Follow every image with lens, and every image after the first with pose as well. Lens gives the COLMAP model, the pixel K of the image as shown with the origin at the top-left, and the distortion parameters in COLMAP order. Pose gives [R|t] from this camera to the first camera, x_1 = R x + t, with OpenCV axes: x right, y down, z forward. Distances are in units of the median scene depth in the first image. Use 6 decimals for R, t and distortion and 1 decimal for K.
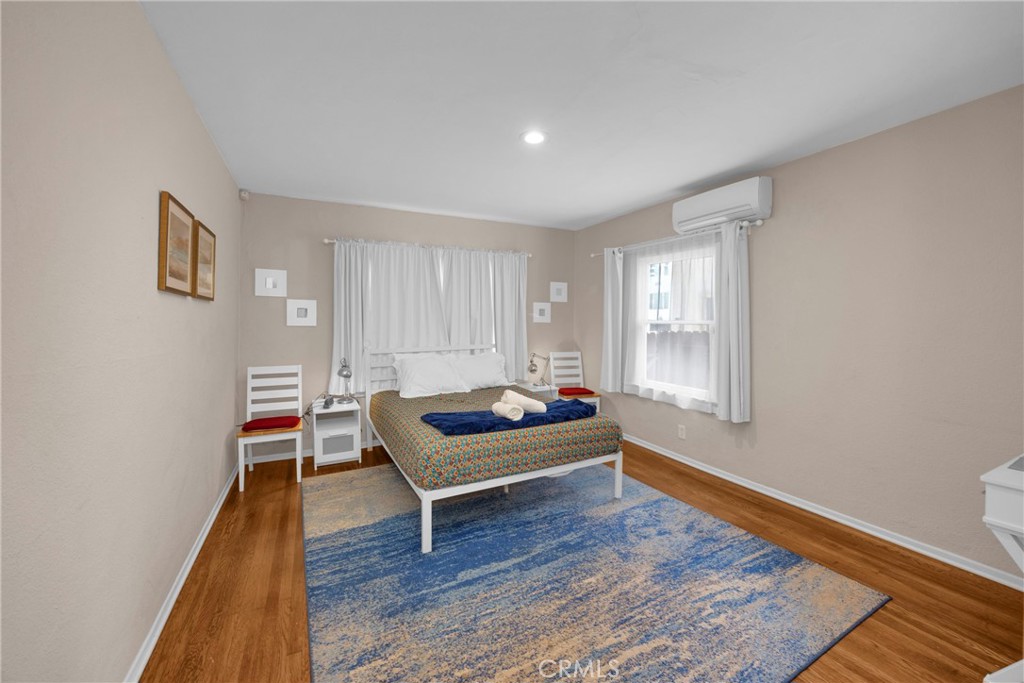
lens RADIAL K [[386.4, 0, 512.7], [0, 386.4, 321.8], [0, 0, 1]] dist [-0.001192, -0.000028]
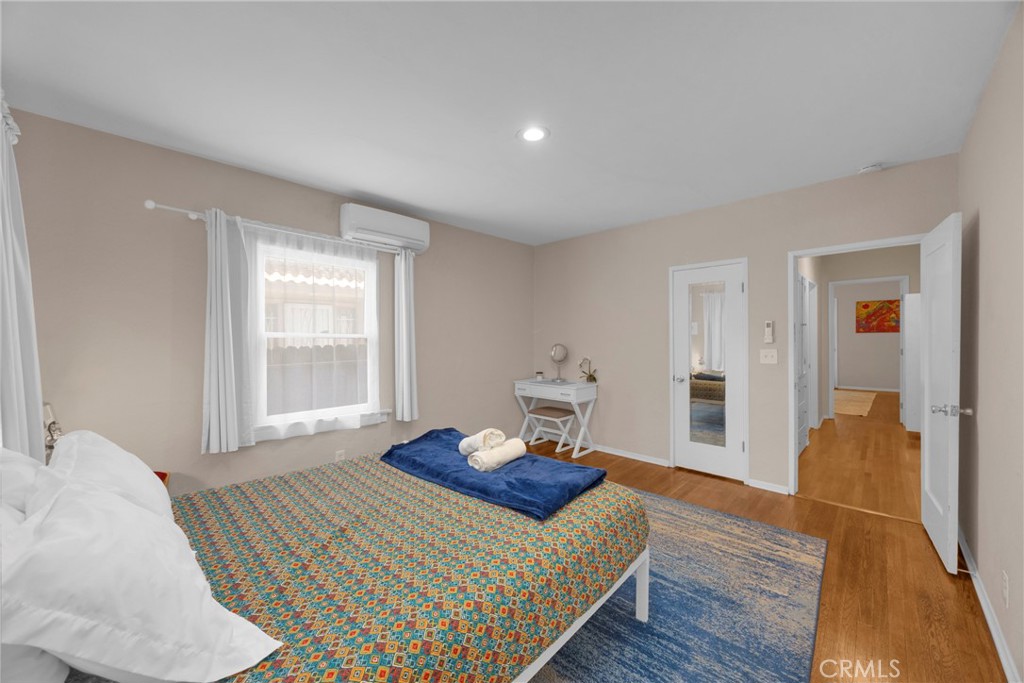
lens RADIAL K [[384.3, 0, 511.7], [0, 384.3, 336.8], [0, 0, 1]] dist [-0.000217, -0.000070]
pose [[-0.314896, -0.005678, 0.949109, -0.980331], [0.001032, 0.999979, 0.006325, -0.003190], [-0.949126, 0.002971, -0.314883, 1.648566]]
